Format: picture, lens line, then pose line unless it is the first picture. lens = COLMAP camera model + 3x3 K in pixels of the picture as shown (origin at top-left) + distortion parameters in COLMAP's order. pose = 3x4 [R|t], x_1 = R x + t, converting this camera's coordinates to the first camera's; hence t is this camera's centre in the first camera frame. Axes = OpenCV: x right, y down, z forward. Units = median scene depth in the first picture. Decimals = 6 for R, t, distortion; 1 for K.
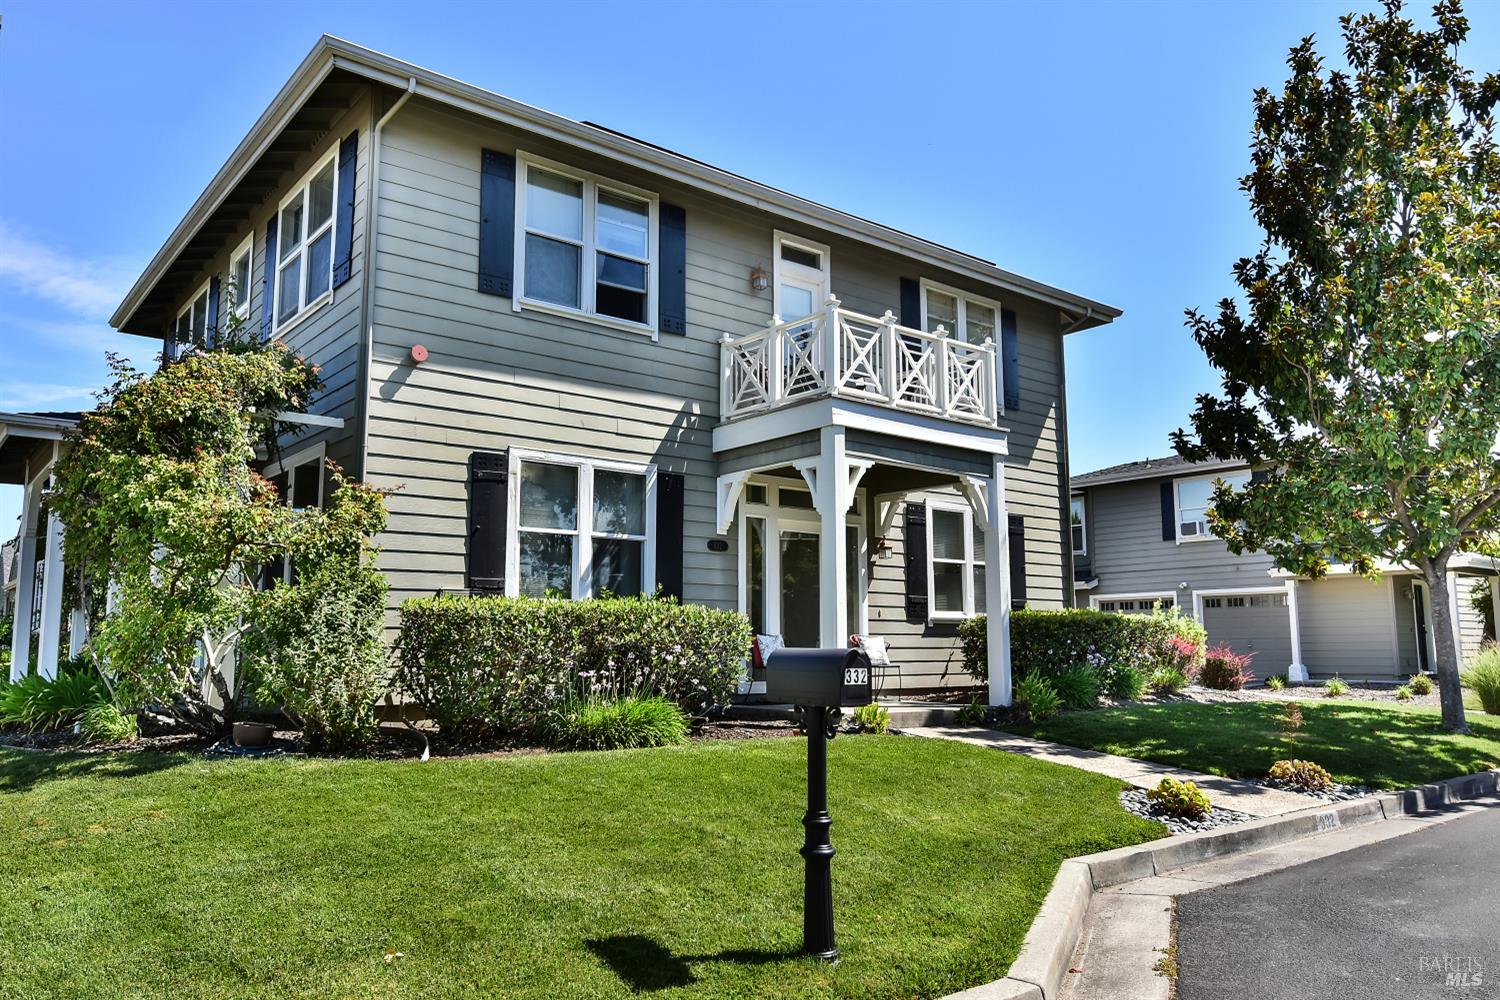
lens RADIAL K [[1082.1, 0, 750.0], [0, 1082.1, 500.0], [0, 0, 1]] dist [0.008026, -0.001238]
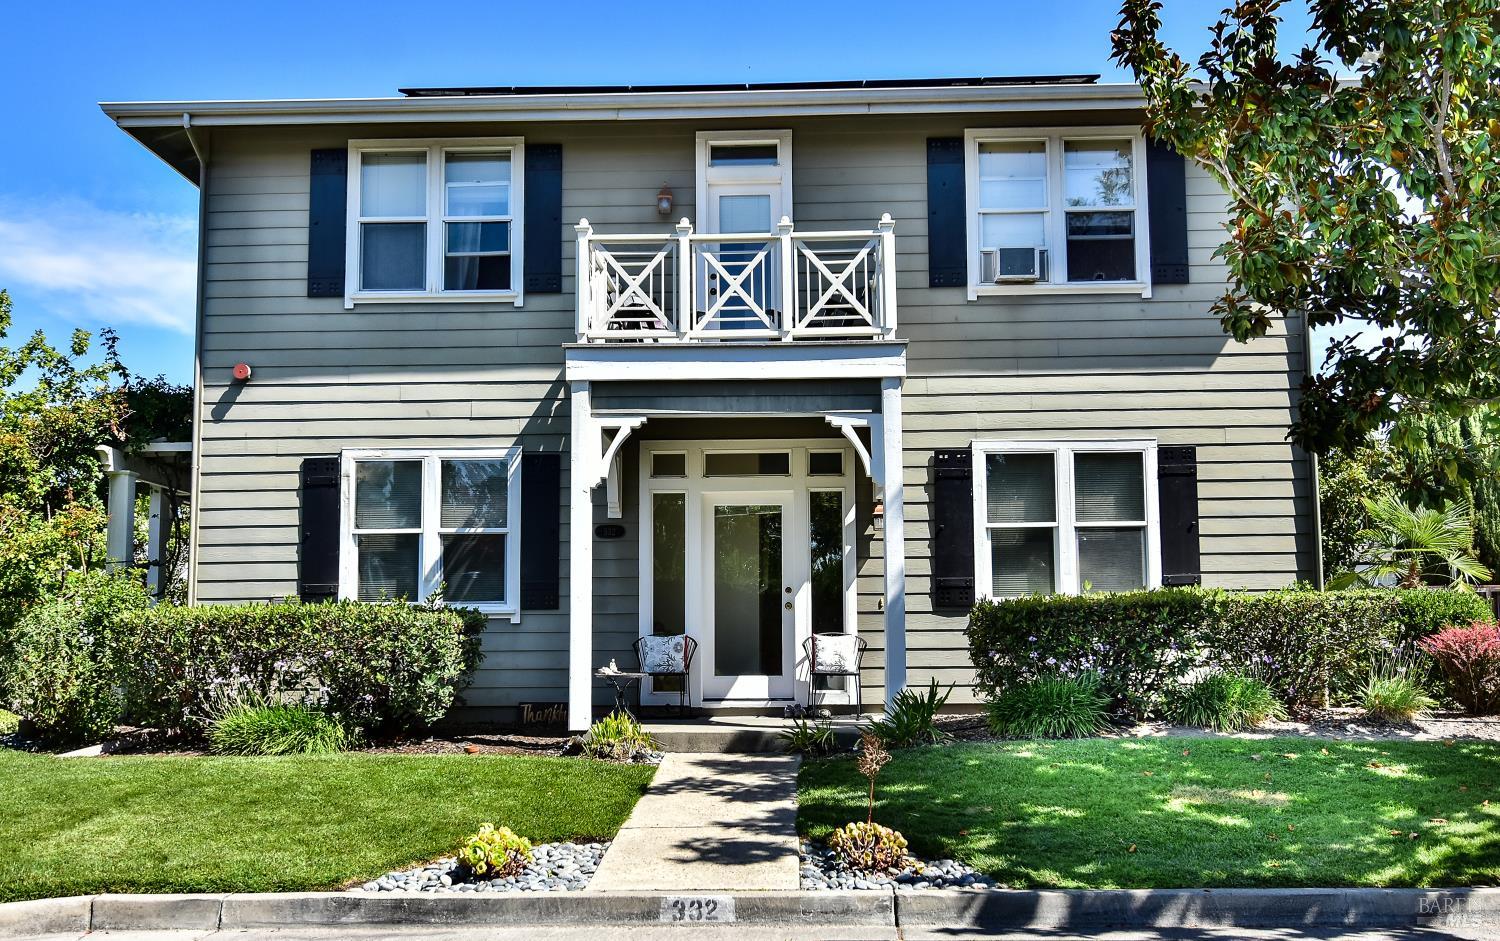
lens RADIAL K [[1344.3, 0, 750.2], [0, 1344.3, 526.5], [0, 0, 1]] dist [0.012053, 0.004917]
pose [[0.758389, -0.065711, -0.648482, 0.803134], [0.095413, 0.995380, 0.010722, 0.040738], [0.644781, -0.070005, 0.761155, 0.289377]]
